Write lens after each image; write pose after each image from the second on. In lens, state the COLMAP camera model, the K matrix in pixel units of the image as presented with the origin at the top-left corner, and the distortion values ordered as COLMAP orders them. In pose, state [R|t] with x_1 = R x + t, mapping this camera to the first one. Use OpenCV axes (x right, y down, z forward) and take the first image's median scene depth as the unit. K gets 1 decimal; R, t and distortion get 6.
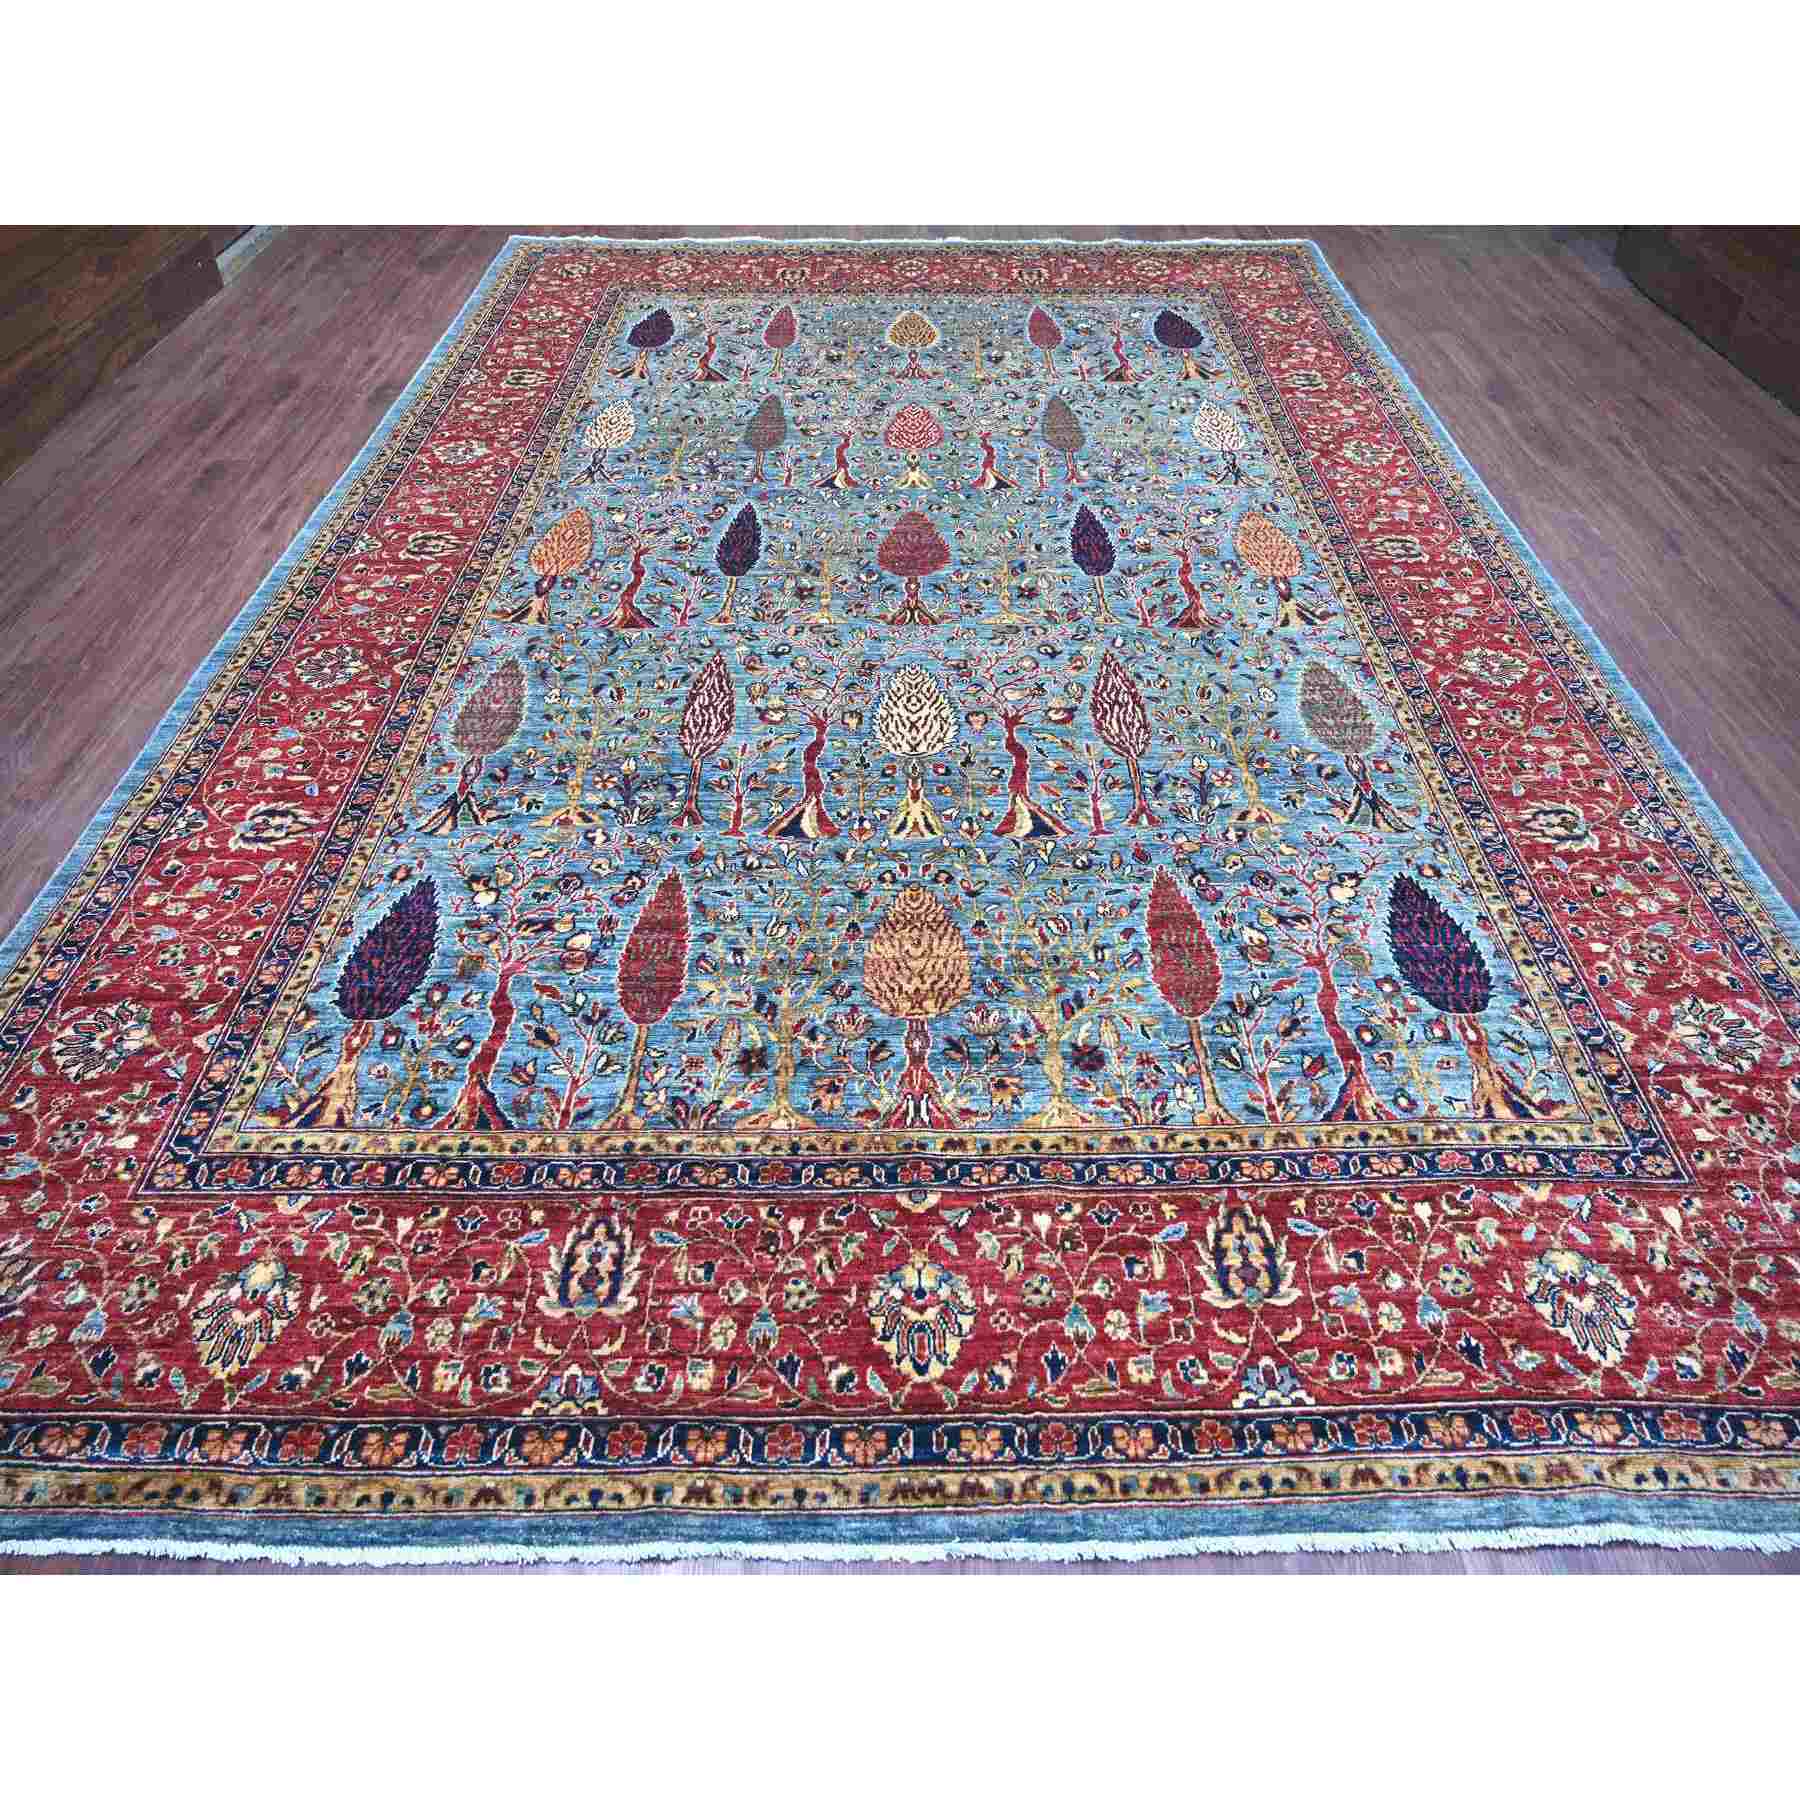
lens RADIAL K [[1079.6, 0, 850.5], [0, 1079.6, 901.9], [0, 0, 1]] dist [-0.009761, 0.001946]
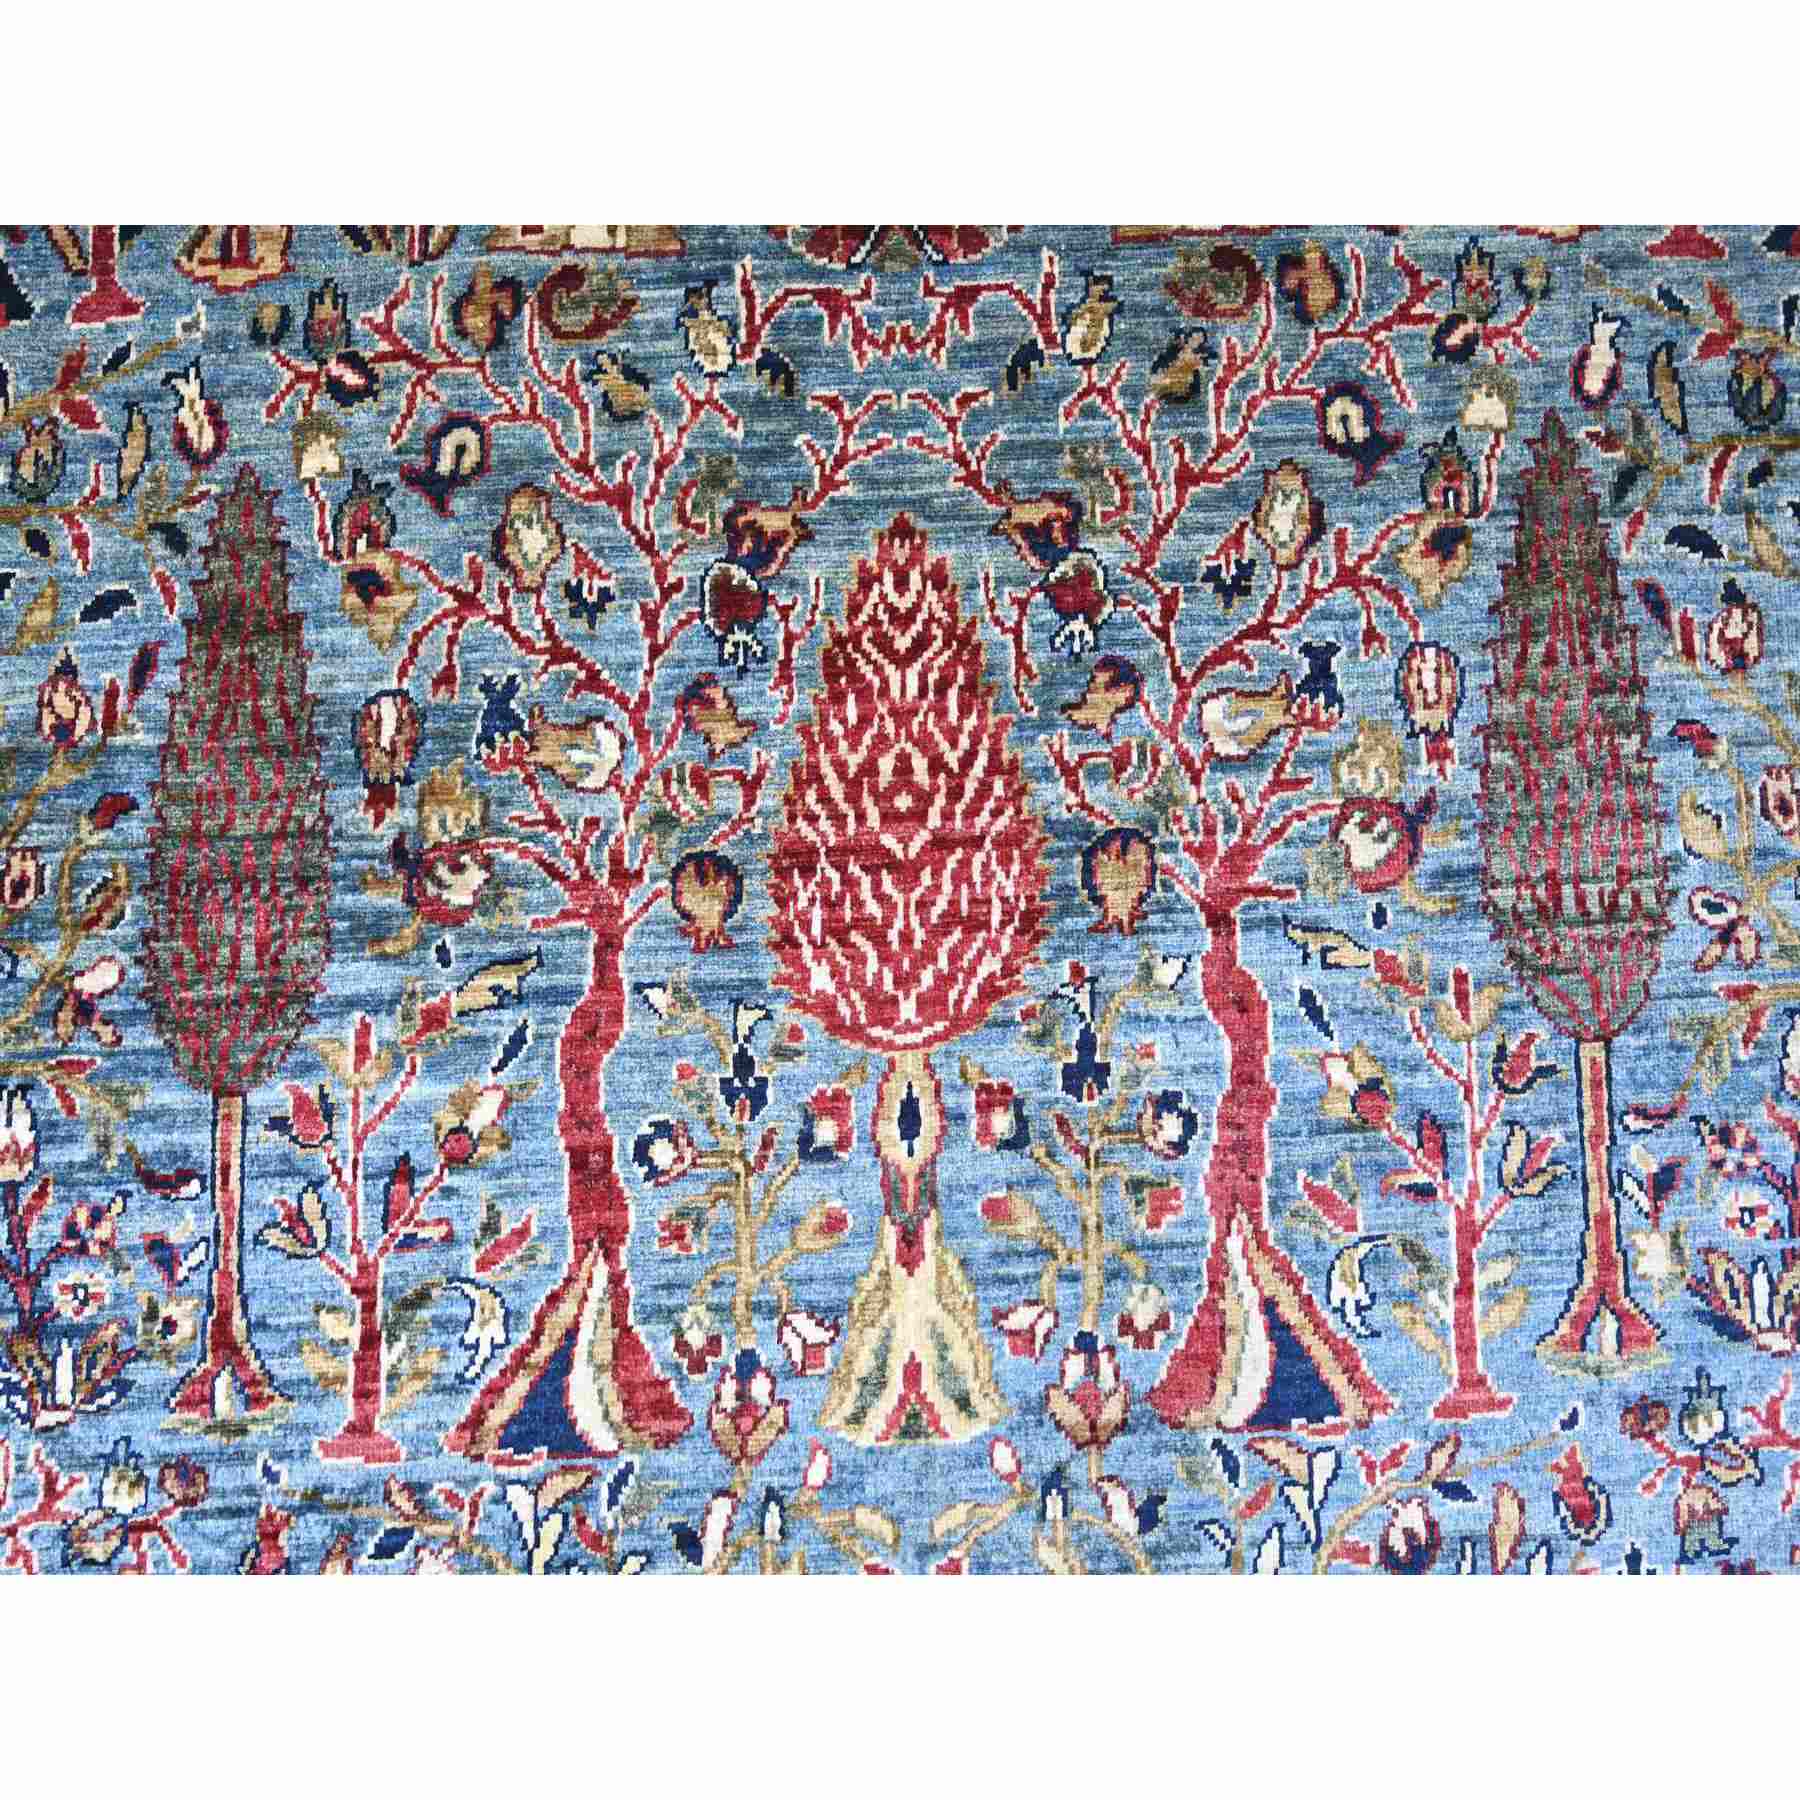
lens RADIAL K [[2254.5, 0, 821.5], [0, 2254.5, 900.6], [0, 0, 1]] dist [-0.005008, -0.038713]
pose [[0.998789, -0.047348, 0.013395, 0.052738], [0.031156, 0.819233, 0.572614, -1.058727], [-0.038086, -0.571503, 0.819716, 0.937171]]
